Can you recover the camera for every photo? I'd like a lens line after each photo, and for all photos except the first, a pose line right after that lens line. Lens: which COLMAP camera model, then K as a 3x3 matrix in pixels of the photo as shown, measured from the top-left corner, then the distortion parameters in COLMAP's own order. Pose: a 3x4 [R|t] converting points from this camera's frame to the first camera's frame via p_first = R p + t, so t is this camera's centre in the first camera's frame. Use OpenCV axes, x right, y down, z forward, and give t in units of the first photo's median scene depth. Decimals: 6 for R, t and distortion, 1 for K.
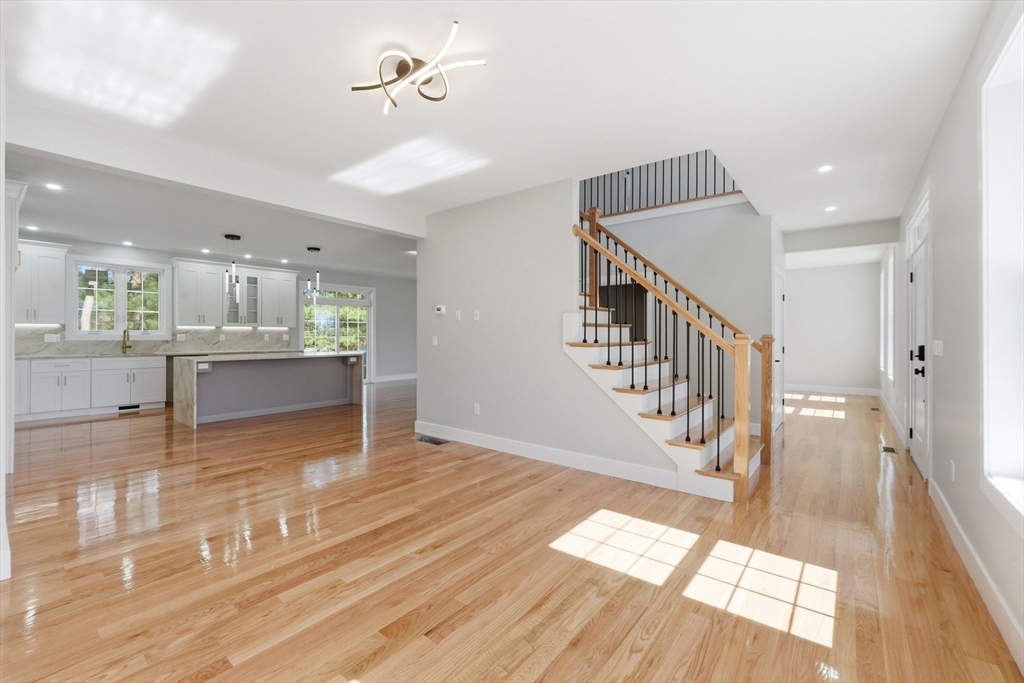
lens RADIAL K [[432.5, 0, 514.2], [0, 432.5, 331.7], [0, 0, 1]] dist [-0.017416, 0.004776]
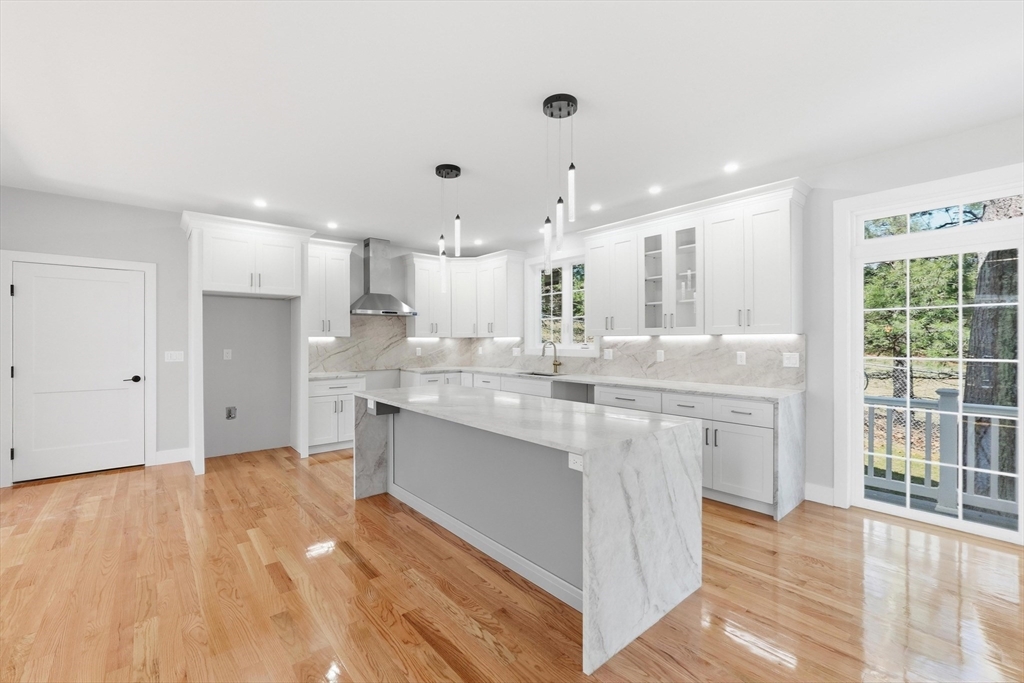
lens RADIAL K [[432.5, 0, 511.5], [0, 432.5, 338.1], [0, 0, 1]] dist [-0.017416, 0.004776]
pose [[-0.193253, -0.009641, -0.981102, -0.122138], [0.004739, 0.999931, -0.010760, -0.004103], [0.981138, -0.006728, -0.193194, 1.011205]]
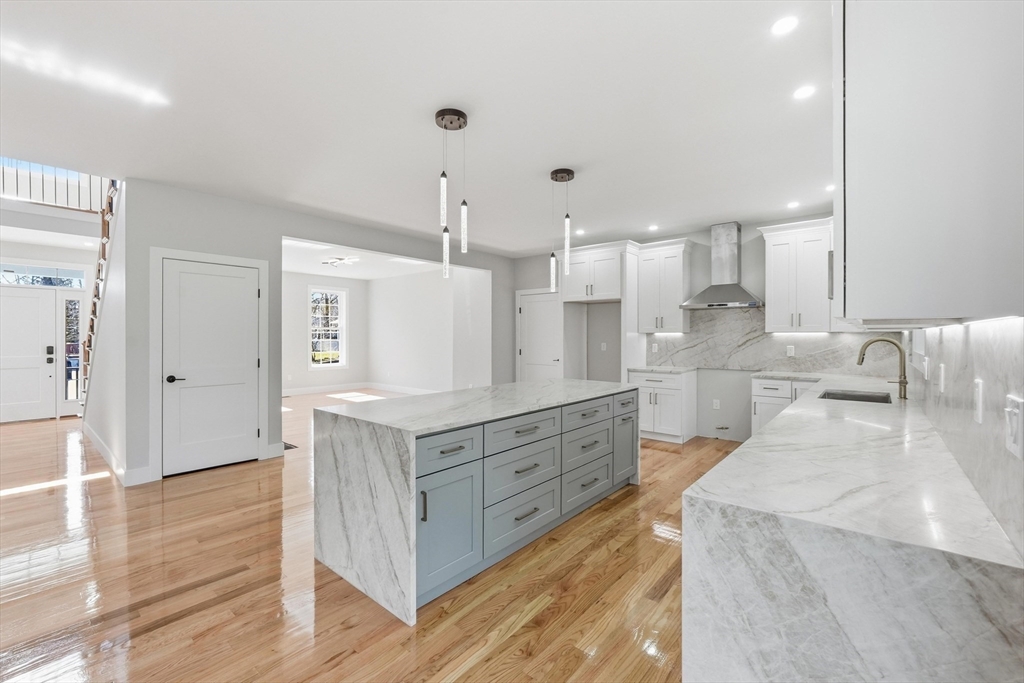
lens RADIAL K [[432.5, 0, 506.2], [0, 432.5, 333.5], [0, 0, 1]] dist [-0.017416, 0.004776]
pose [[-0.998983, -0.006253, 0.044657, -0.518483], [-0.006596, 0.999950, -0.007550, -0.005887], [-0.044607, -0.007837, -0.998974, 1.341782]]
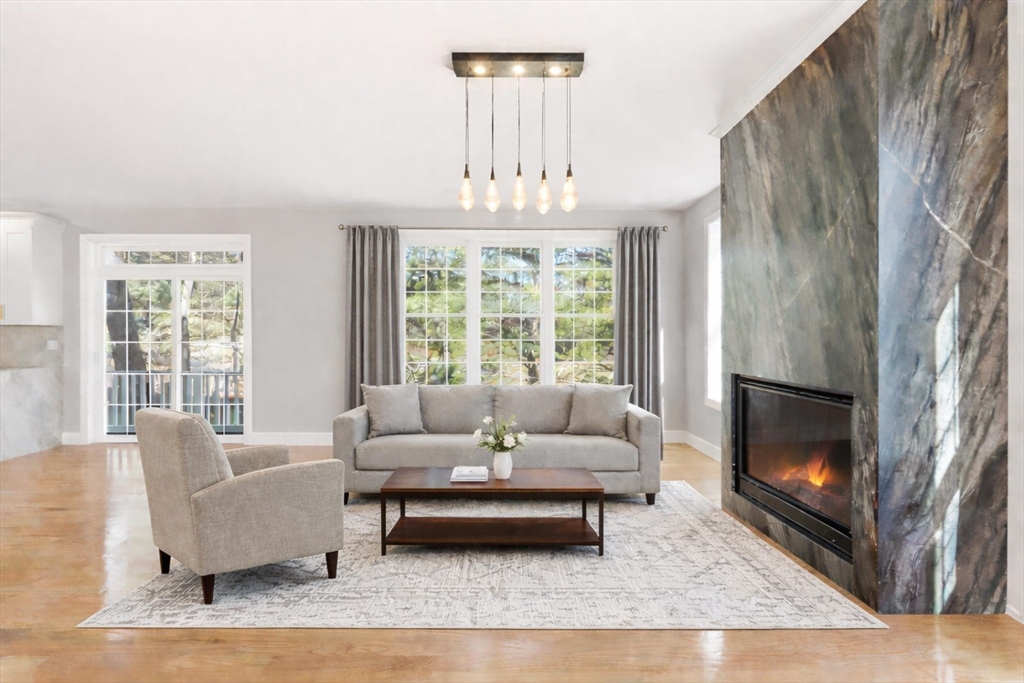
lens RADIAL K [[432.5, 0, 516.1], [0, 432.5, 343.4], [0, 0, 1]] dist [-0.017416, 0.004776]
pose [[0.637799, -0.002666, -0.770199, 0.285048], [0.002270, 0.999996, -0.001582, 0.016601], [0.770200, -0.000739, 0.637802, 1.350058]]
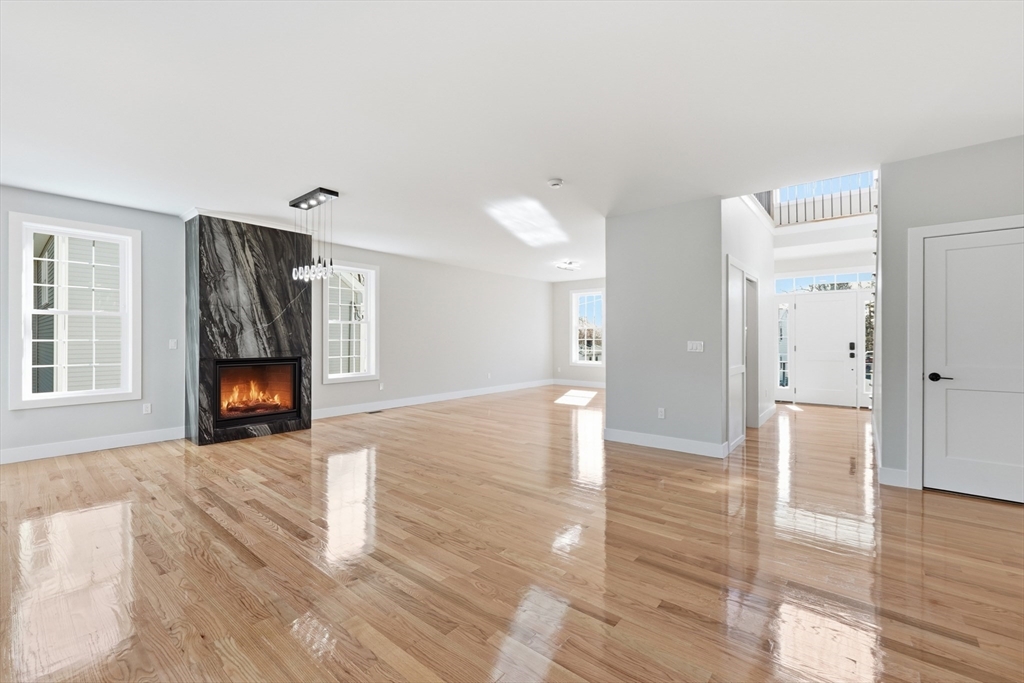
lens RADIAL K [[432.5, 0, 508.9], [0, 432.5, 340.3], [0, 0, 1]] dist [-0.017416, 0.004776]
pose [[0.023982, -0.010243, 0.999660, -0.543192], [-0.002171, 0.999945, 0.010298, 0.006836], [-0.999710, -0.002417, 0.023959, 1.266597]]
